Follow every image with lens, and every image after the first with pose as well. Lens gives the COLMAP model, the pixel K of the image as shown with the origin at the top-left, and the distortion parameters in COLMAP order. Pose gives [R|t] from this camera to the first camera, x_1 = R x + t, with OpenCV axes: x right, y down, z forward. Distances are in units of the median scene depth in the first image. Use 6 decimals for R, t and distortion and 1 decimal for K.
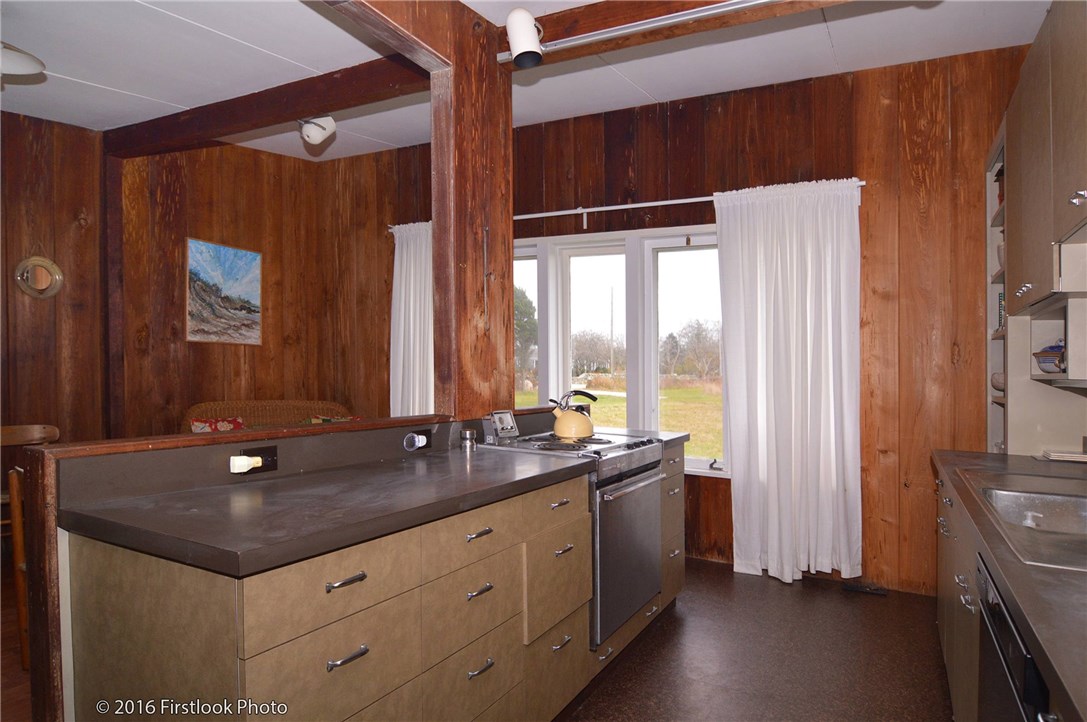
lens RADIAL K [[629.4, 0, 545.9], [0, 629.4, 364.3], [0, 0, 1]] dist [-0.000944, 0.000069]
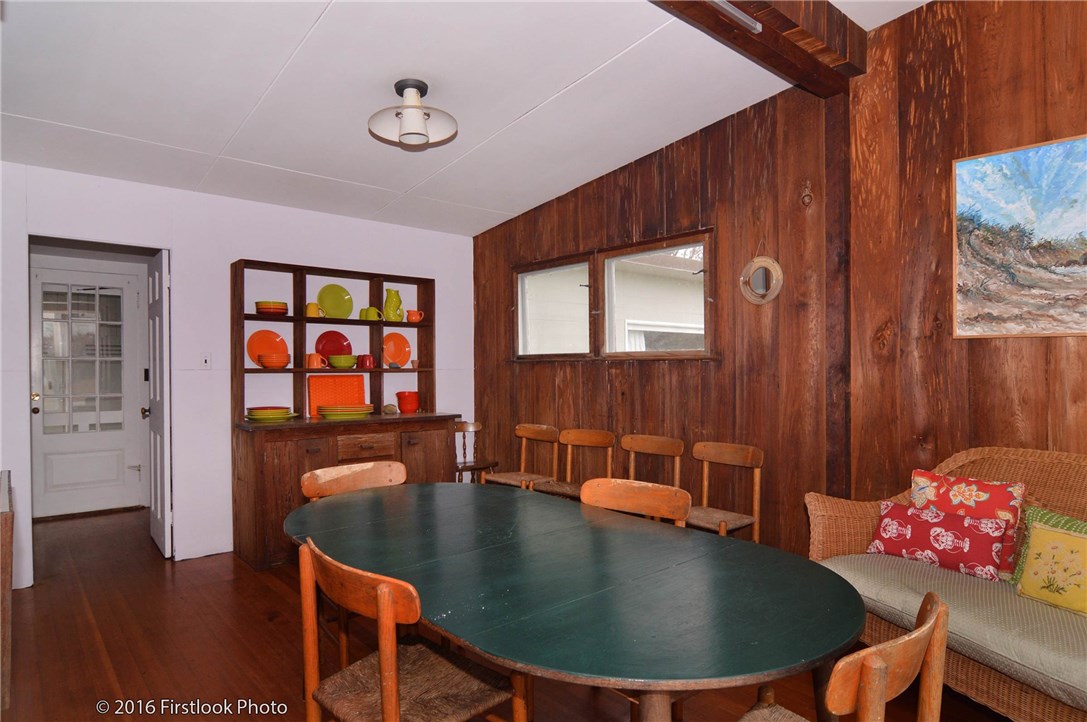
lens RADIAL K [[629.4, 0, 542.3], [0, 629.4, 365.3], [0, 0, 1]] dist [-0.000944, 0.000069]
pose [[-0.384736, -0.011453, -0.922955, 0.116411], [-0.000188, 0.999924, -0.012329, -0.003492], [0.923026, -0.004570, -0.384709, 0.849566]]
